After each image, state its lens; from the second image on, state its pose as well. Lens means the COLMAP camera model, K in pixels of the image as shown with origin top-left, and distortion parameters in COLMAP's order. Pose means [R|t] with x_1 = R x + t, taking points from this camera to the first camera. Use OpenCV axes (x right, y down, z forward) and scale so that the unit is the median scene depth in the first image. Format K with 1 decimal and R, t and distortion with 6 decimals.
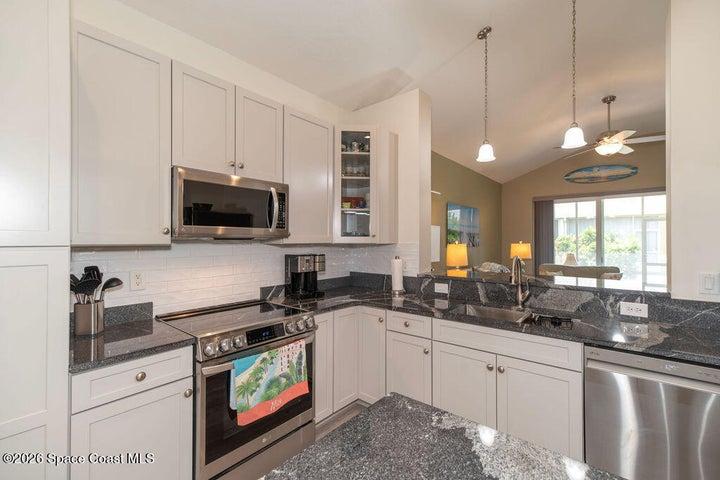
lens RADIAL K [[312.3, 0, 359.9], [0, 312.3, 238.5], [0, 0, 1]] dist [0.008034, -0.000069]
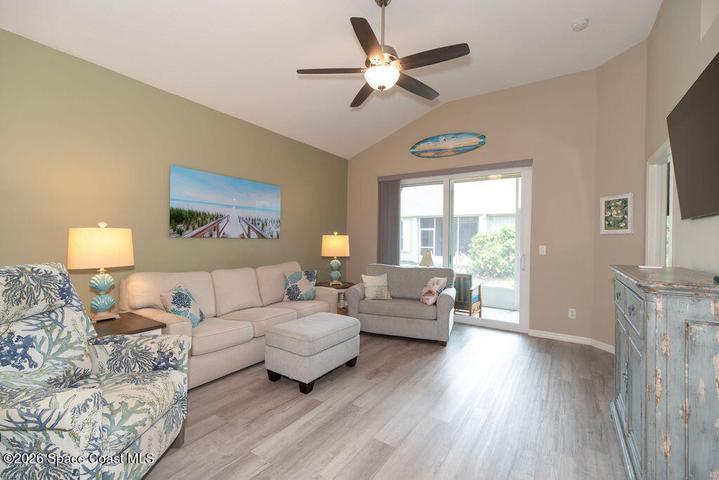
lens RADIAL K [[311.8, 0, 359.4], [0, 311.8, 238.5], [0, 0, 1]] dist [0.008034, -0.000069]
pose [[0.993828, 0.014750, 0.109949, 1.133232], [-0.015557, 0.999858, 0.006483, 0.041109], [-0.109838, -0.008154, 0.993916, 0.651780]]
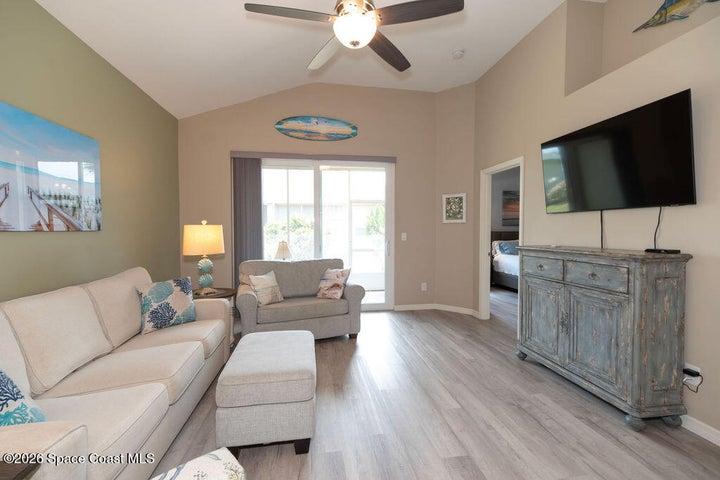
lens RADIAL K [[311.3, 0, 361.3], [0, 311.3, 239.1], [0, 0, 1]] dist [0.007626, -0.000202]
pose [[0.653588, -0.023632, 0.756481, 0.683002], [-0.005351, 0.999343, 0.035842, 0.044605], [-0.756832, -0.027474, 0.653032, 1.087801]]
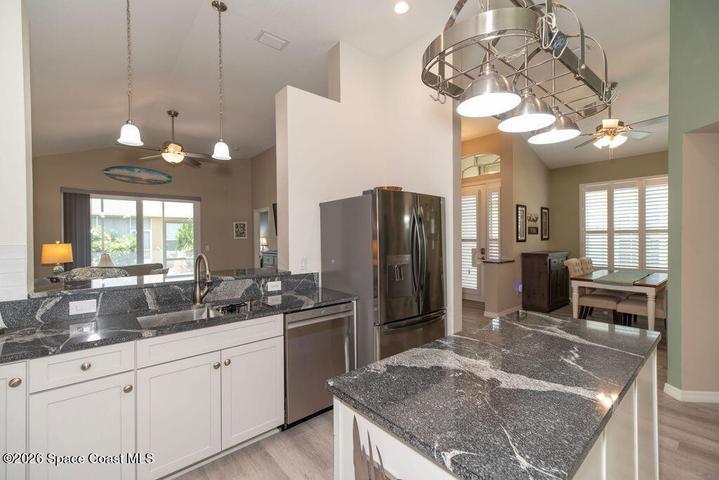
lens RADIAL K [[310.9, 0, 360.8], [0, 310.9, 239.1], [0, 0, 1]] dist [0.007626, -0.000202]
pose [[0.163784, -0.005156, 0.986483, -0.331291], [0.000711, 0.999987, 0.005109, 0.001151], [-0.986496, -0.000136, 0.163785, 0.256319]]
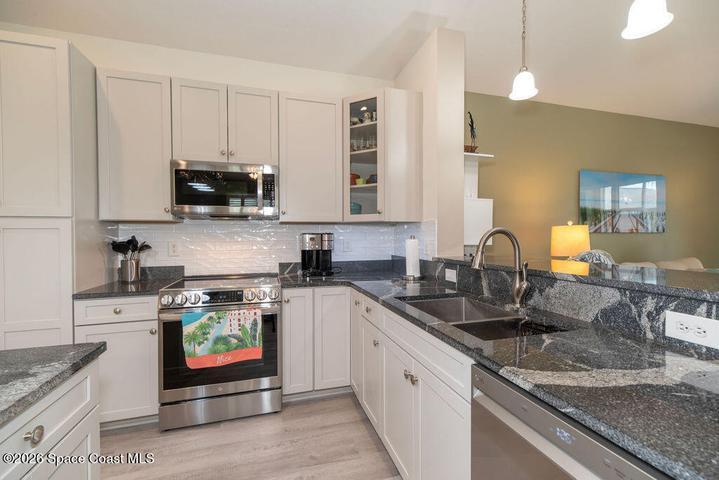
lens RADIAL K [[311.8, 0, 359.4], [0, 311.8, 238.5], [0, 0, 1]] dist [0.008034, -0.000069]
pose [[0.833421, 0.001400, -0.552636, 0.492329], [0.008386, 0.999850, 0.015181, 0.051965], [0.552575, -0.017286, 0.833284, 0.219317]]
